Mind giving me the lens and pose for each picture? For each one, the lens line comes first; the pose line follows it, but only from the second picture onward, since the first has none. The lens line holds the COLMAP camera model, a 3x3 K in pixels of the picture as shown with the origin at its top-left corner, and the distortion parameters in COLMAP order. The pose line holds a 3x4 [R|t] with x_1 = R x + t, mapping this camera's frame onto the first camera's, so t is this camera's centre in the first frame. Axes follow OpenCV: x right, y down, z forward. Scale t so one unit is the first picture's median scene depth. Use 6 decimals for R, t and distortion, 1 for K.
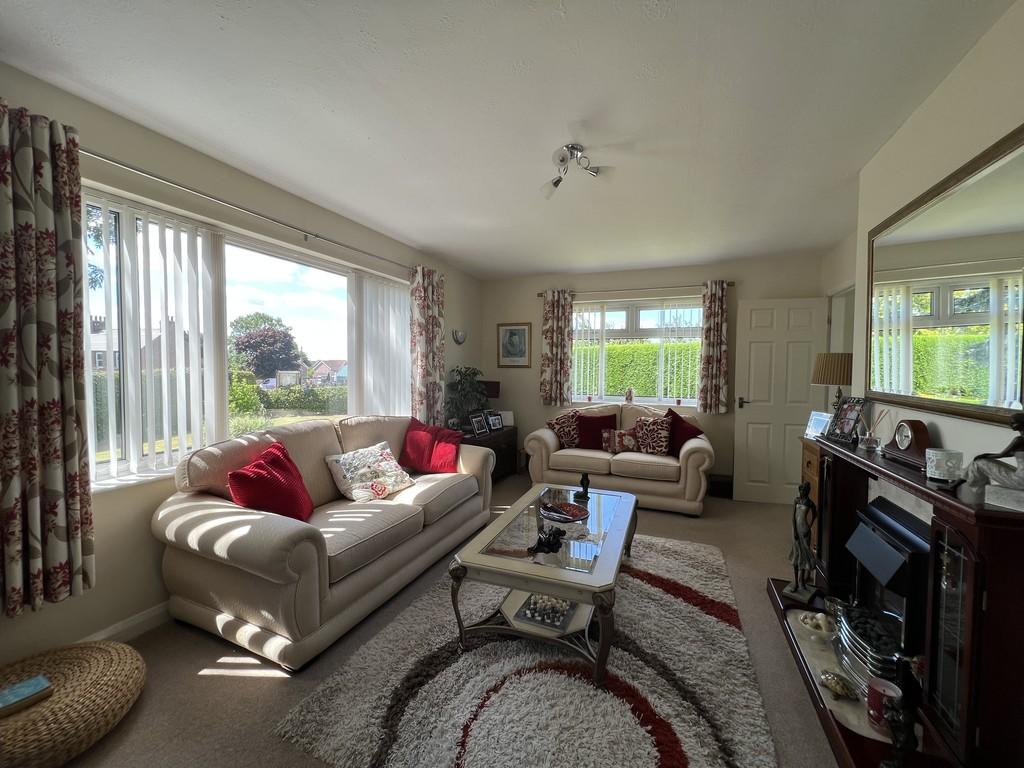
lens RADIAL K [[411.5, 0, 512.0], [0, 411.5, 384.0], [0, 0, 1]] dist [0.000416, 0.000134]
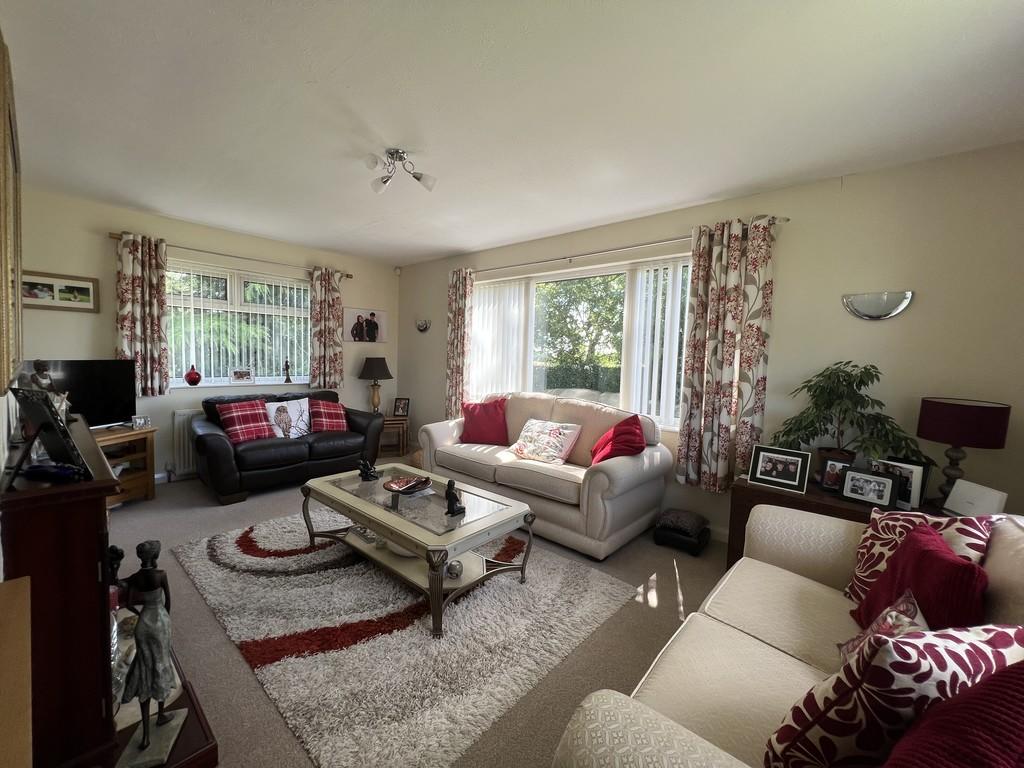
lens RADIAL K [[411.5, 0, 512.0], [0, 411.5, 384.0], [0, 0, 1]] dist [0.000416, 0.000134]
pose [[-0.333222, 0.041490, -0.941935, 0.949497], [-0.078215, 0.994371, 0.071470, -0.038123], [0.939598, 0.097488, -0.328102, 1.456147]]
